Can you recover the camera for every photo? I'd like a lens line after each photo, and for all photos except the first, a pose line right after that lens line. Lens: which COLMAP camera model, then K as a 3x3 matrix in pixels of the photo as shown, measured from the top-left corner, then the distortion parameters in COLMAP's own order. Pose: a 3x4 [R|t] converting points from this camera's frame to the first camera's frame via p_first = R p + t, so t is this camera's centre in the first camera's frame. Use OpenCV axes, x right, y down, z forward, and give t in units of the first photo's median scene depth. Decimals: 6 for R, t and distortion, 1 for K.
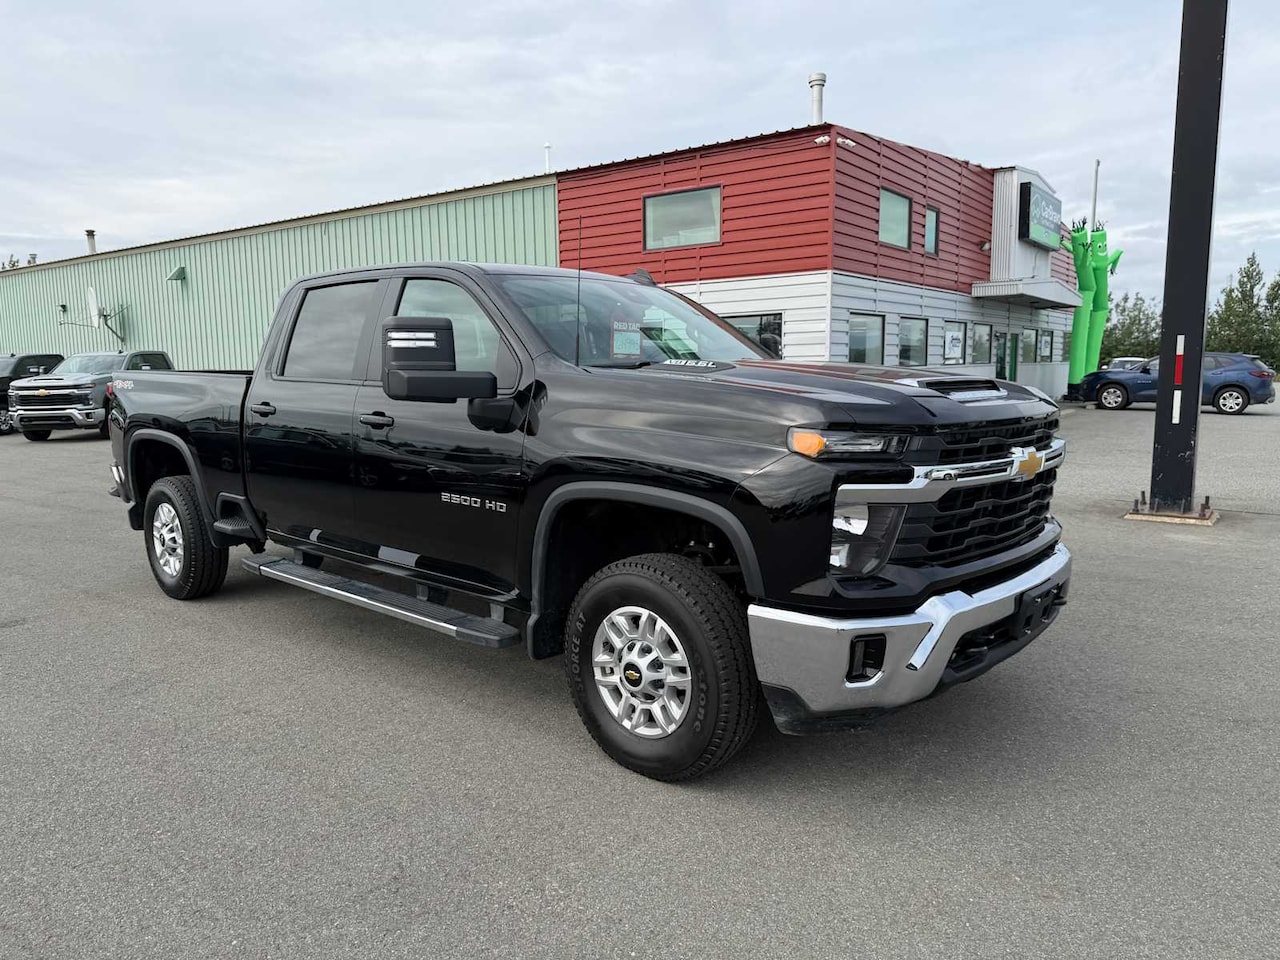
lens RADIAL K [[909.2, 0, 649.0], [0, 909.2, 487.1], [0, 0, 1]] dist [0.050873, -0.060518]
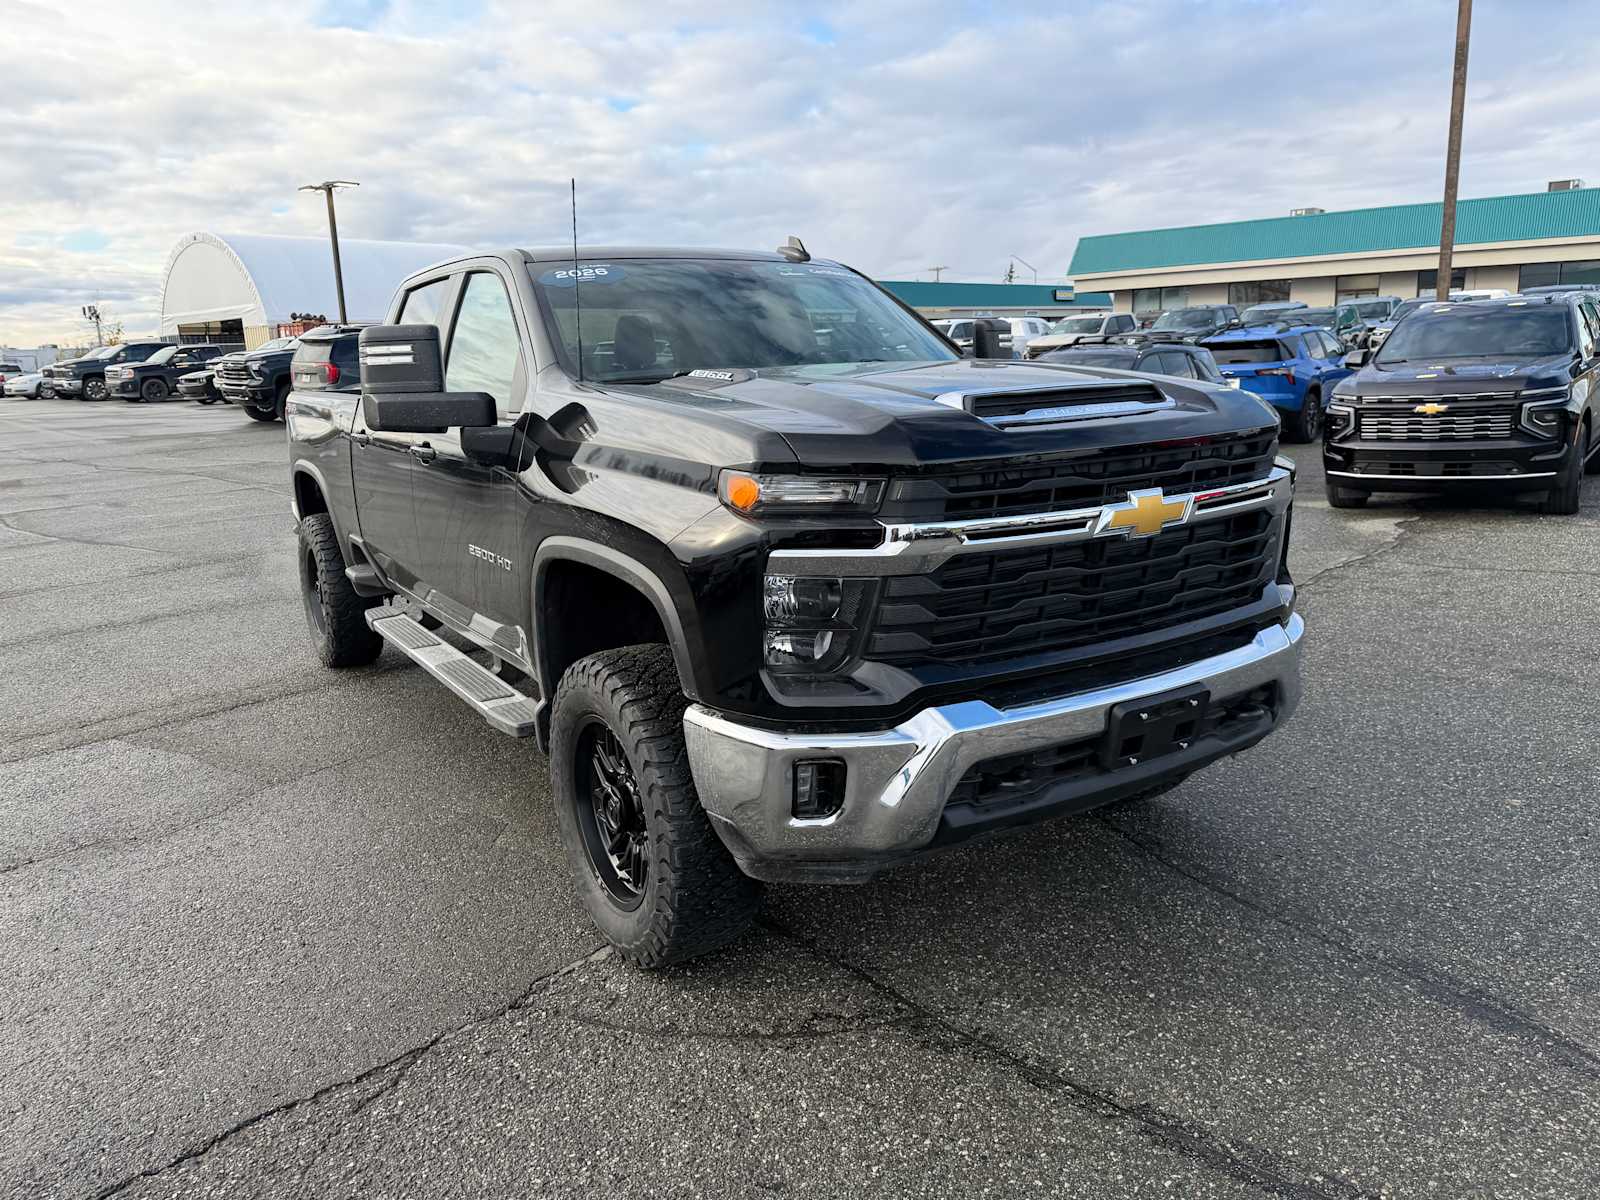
lens RADIAL K [[1136.5, 0, 802.3], [0, 1136.5, 604.9], [0, 0, 1]] dist [0.050873, -0.060518]
pose [[0.963307, 0.023827, -0.267343, 0.352258], [-0.001886, 0.996628, 0.082030, -0.024436], [0.268396, -0.078516, 0.960104, 0.107479]]
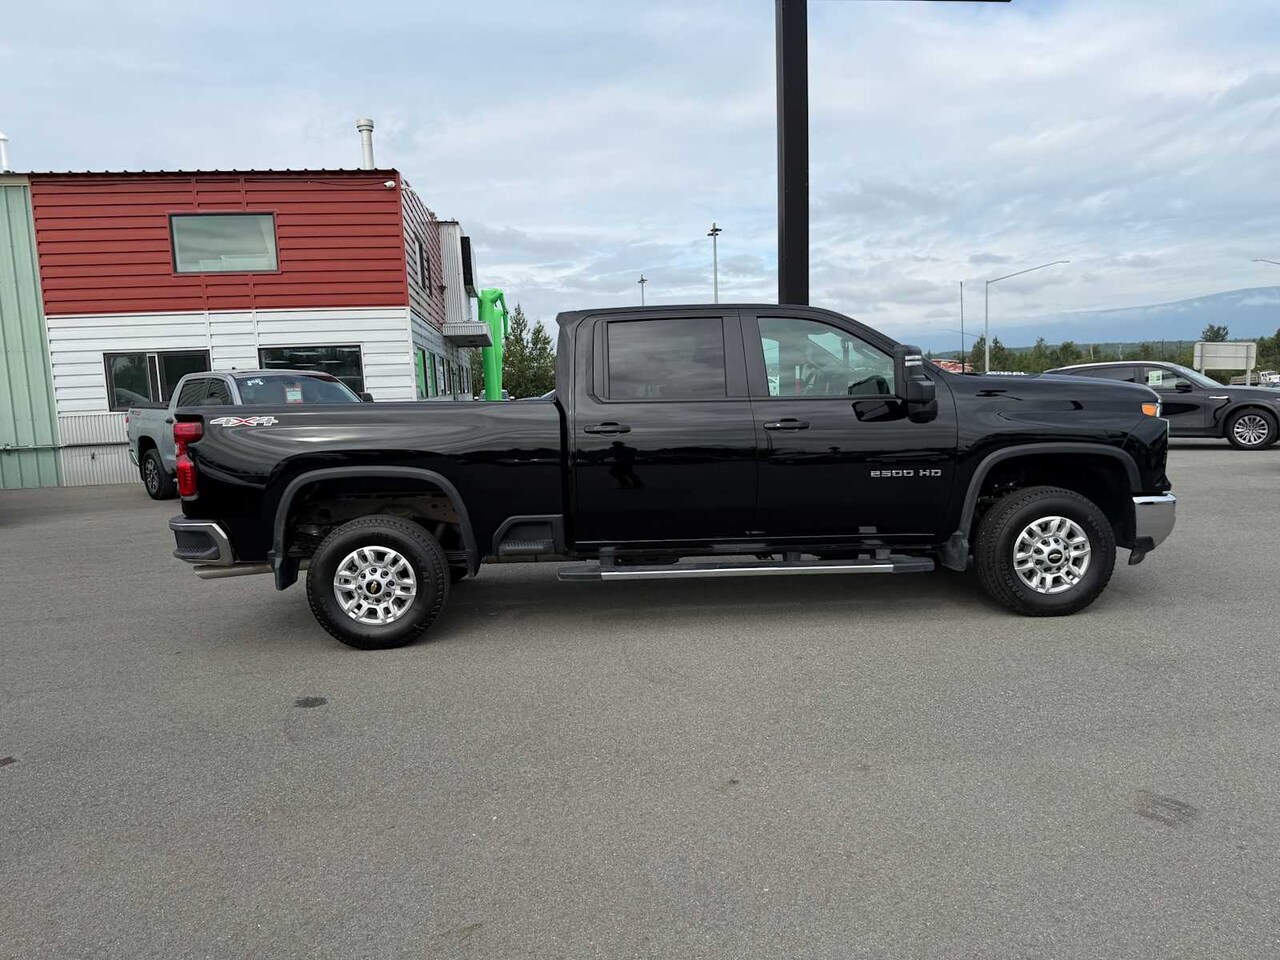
lens RADIAL K [[909.2, 0, 649.1], [0, 909.2, 482.7], [0, 0, 1]] dist [0.050873, -0.060518]
pose [[0.728116, -0.087710, 0.679819, -1.514021], [0.117378, 0.993084, 0.002410, -0.020415], [-0.675329, 0.078041, 0.733376, 0.221706]]
